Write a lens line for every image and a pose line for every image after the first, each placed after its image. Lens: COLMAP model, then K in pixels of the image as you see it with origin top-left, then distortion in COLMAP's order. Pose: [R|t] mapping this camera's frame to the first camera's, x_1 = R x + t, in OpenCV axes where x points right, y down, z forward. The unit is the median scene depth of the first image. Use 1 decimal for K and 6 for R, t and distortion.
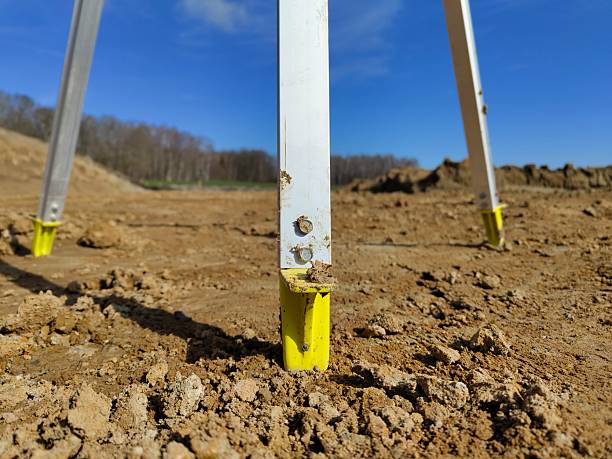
lens RADIAL K [[448.1, 0, 306.0], [0, 448.1, 229.5], [0, 0, 1]] dist [-0.004756, -0.004246]
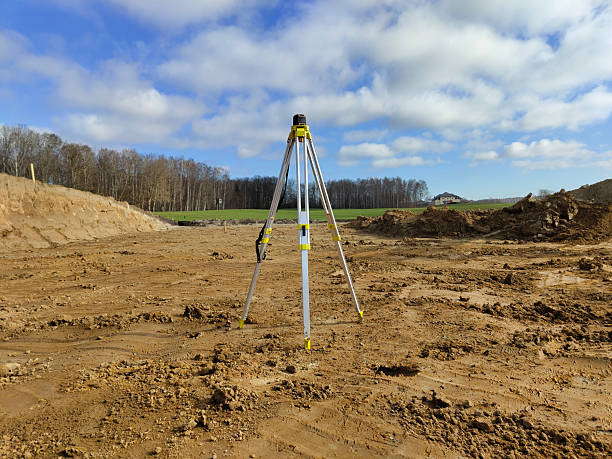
lens RADIAL K [[448.1, 0, 306.0], [0, 448.1, 229.5], [0, 0, 1]] dist [-0.004756, -0.004246]
pose [[0.999209, -0.028098, -0.028154, 0.080343], [0.026849, 0.998679, -0.043809, -0.476644], [0.029348, 0.043018, 0.998643, -2.270074]]
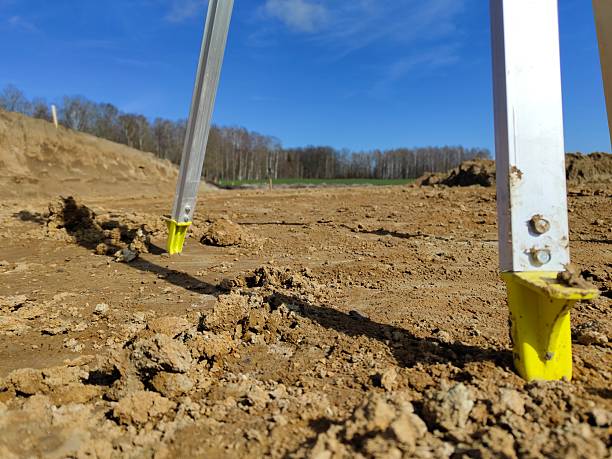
lens RADIAL K [[439.8, 0, 306.5], [0, 439.8, 240.4], [0, 0, 1]] dist [0.007788, -0.001019]
pose [[0.989235, -0.007866, -0.146125, -0.131051], [0.013053, 0.999317, 0.034578, -0.005369], [0.145753, -0.036113, 0.988662, 0.011522]]
